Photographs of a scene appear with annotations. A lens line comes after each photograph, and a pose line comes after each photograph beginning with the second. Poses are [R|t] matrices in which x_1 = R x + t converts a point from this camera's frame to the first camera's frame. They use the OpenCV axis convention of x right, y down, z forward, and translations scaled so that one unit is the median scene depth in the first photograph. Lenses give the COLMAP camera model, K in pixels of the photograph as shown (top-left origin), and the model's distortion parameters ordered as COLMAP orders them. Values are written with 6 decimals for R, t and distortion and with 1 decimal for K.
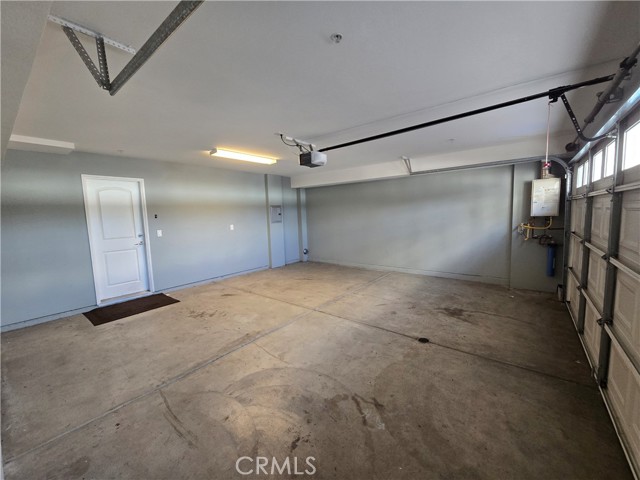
lens RADIAL K [[263.0, 0, 322.5], [0, 263.0, 239.8], [0, 0, 1]] dist [-0.000987, -0.000222]
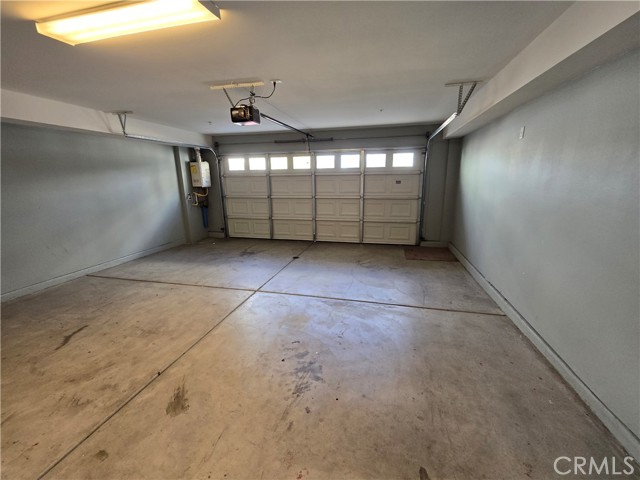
lens RADIAL K [[263.0, 0, 322.5], [0, 263.0, 239.9], [0, 0, 1]] dist [-0.000987, -0.000222]
pose [[-0.416601, -0.176069, 0.891877, -0.888775], [0.116352, 0.962670, 0.244393, -0.094497], [-0.901613, 0.205586, -0.380563, 1.094456]]
